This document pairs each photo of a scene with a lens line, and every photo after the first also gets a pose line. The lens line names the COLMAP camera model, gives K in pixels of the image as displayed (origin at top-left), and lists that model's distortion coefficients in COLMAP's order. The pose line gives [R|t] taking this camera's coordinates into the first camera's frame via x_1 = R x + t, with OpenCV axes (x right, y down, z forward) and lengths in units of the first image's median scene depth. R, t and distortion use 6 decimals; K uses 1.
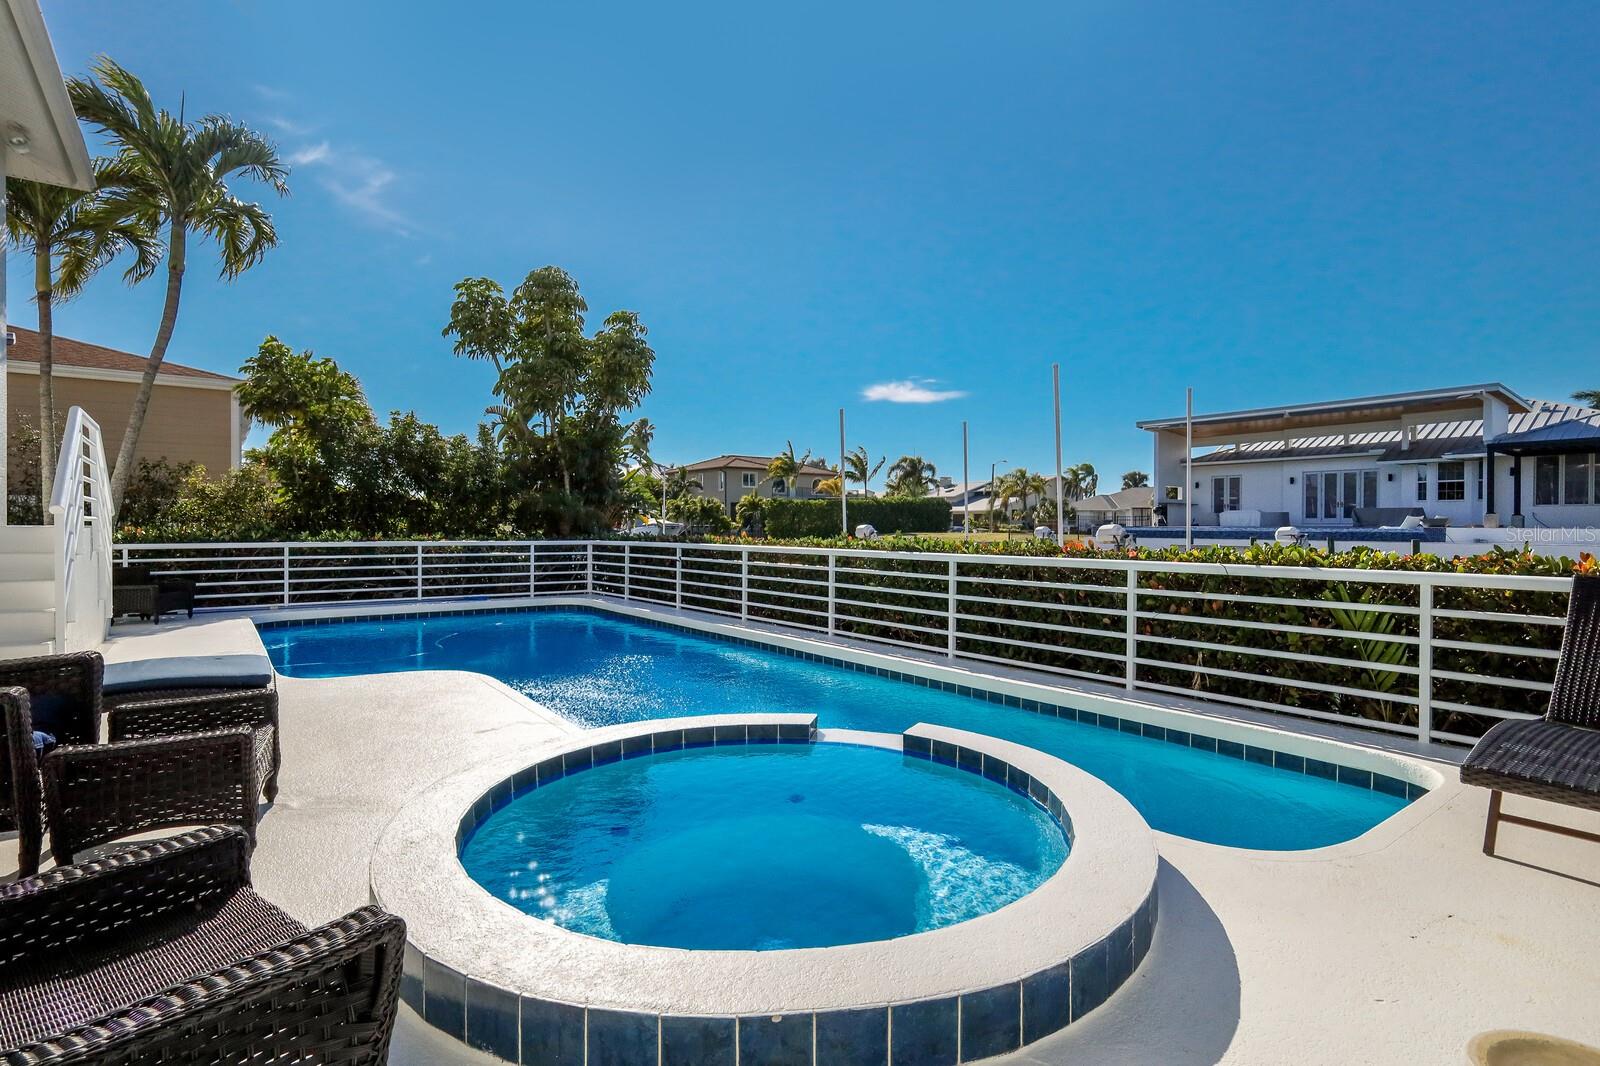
lens RADIAL K [[791.0, 0, 789.7], [0, 791.0, 523.6], [0, 0, 1]] dist [-0.014194, 0.000711]
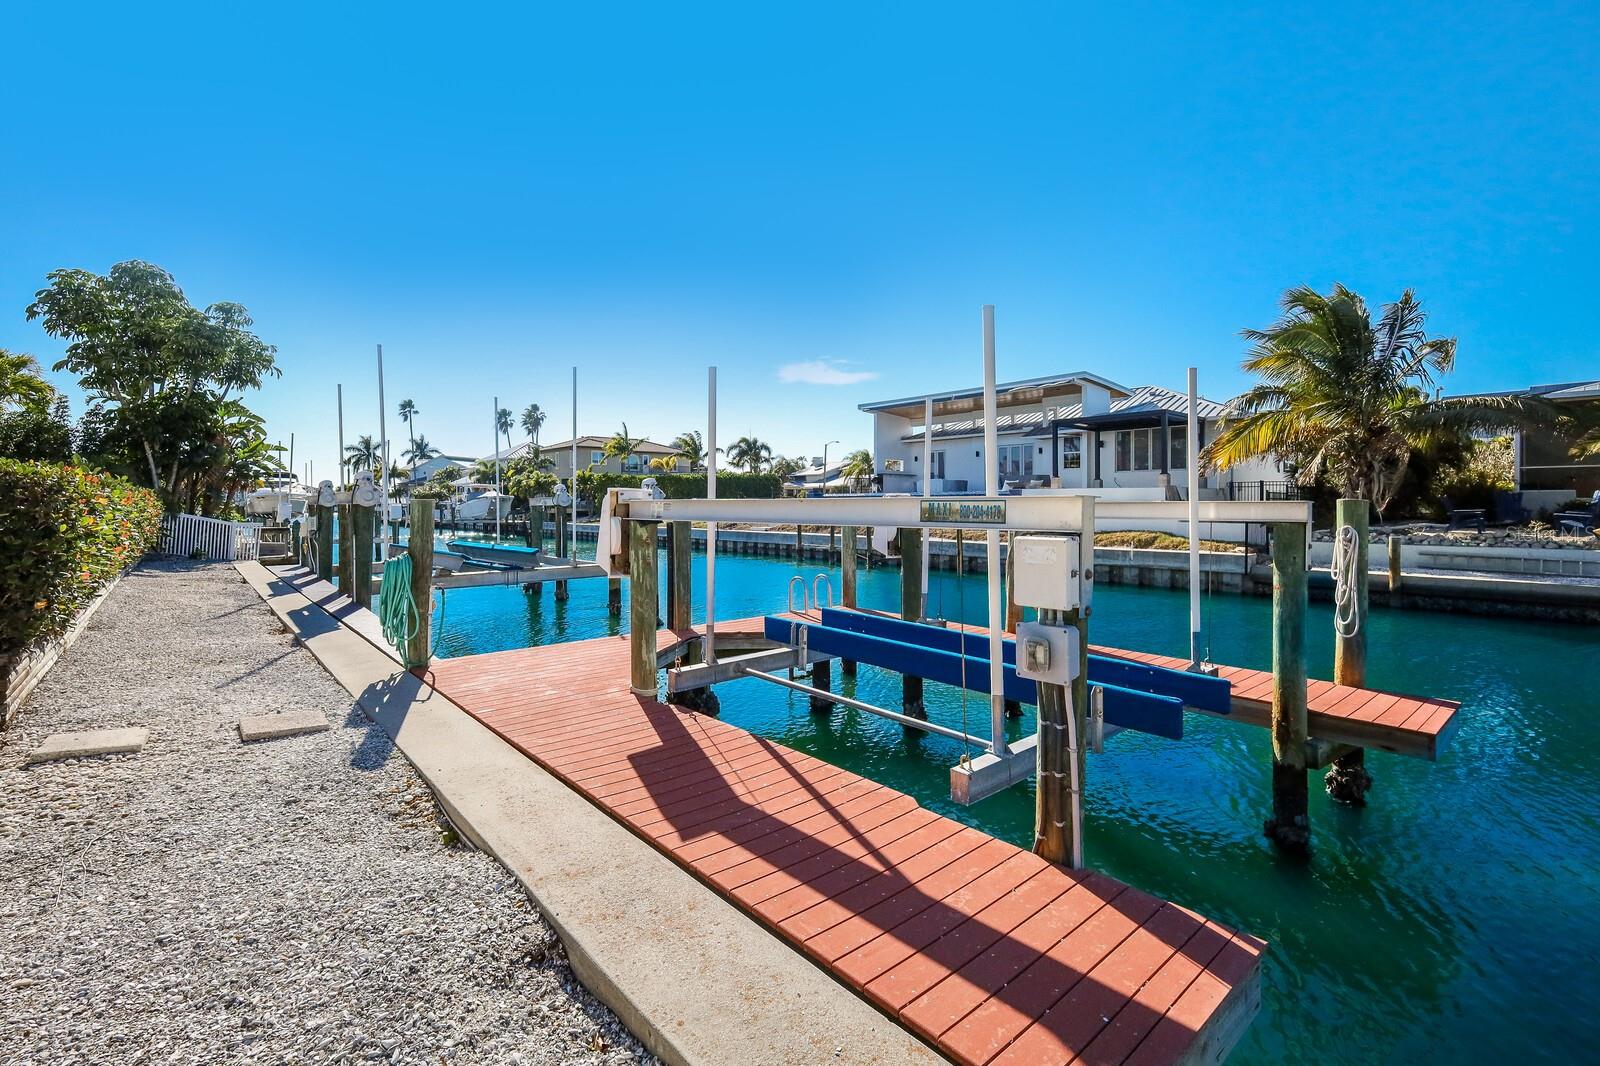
lens RADIAL K [[719.3, 0, 796.7], [0, 719.3, 505.5], [0, 0, 1]] dist [0.004314, -0.000050]
pose [[0.997558, -0.005711, 0.069615, 0.329060], [0.005463, 0.999978, 0.003744, 0.019751], [-0.069635, -0.003354, 0.997567, -0.072286]]
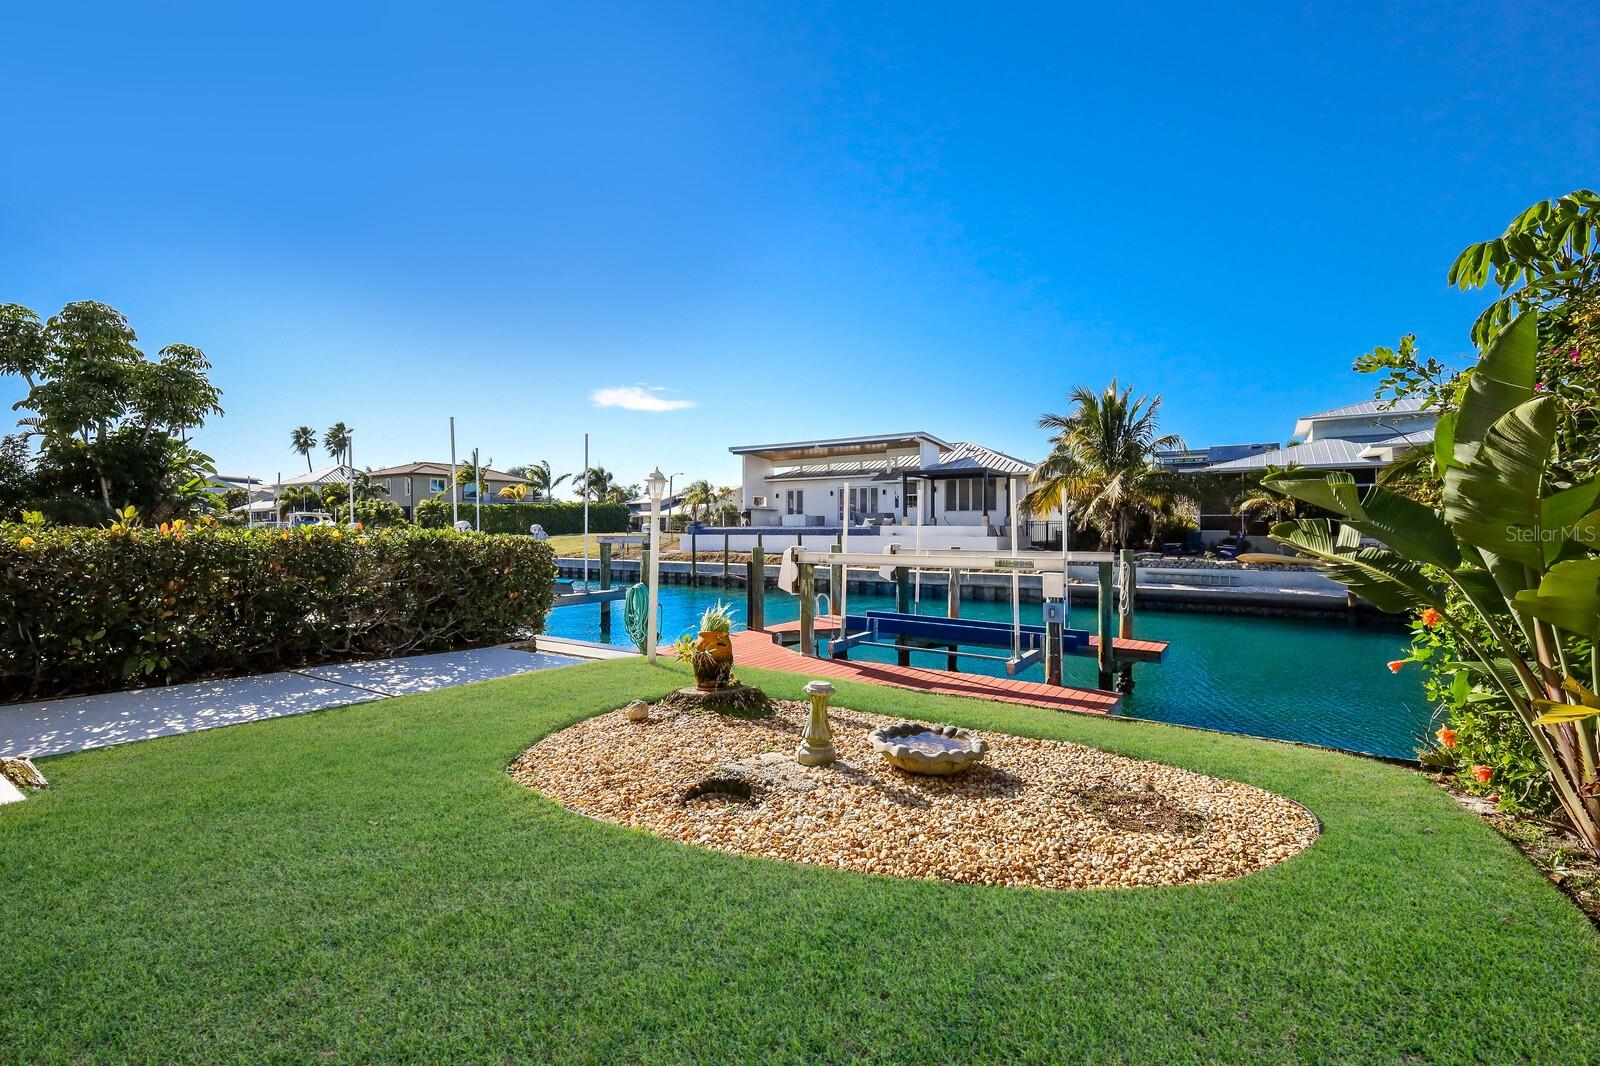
lens RADIAL K [[719.3, 0, 805.9], [0, 719.3, 532.7], [0, 0, 1]] dist [0.004314, -0.000050]
pose [[0.939740, -0.004369, 0.341861, 0.180171], [0.002162, 0.999974, 0.006837, 0.007259], [-0.341882, -0.005686, 0.939726, -0.210033]]
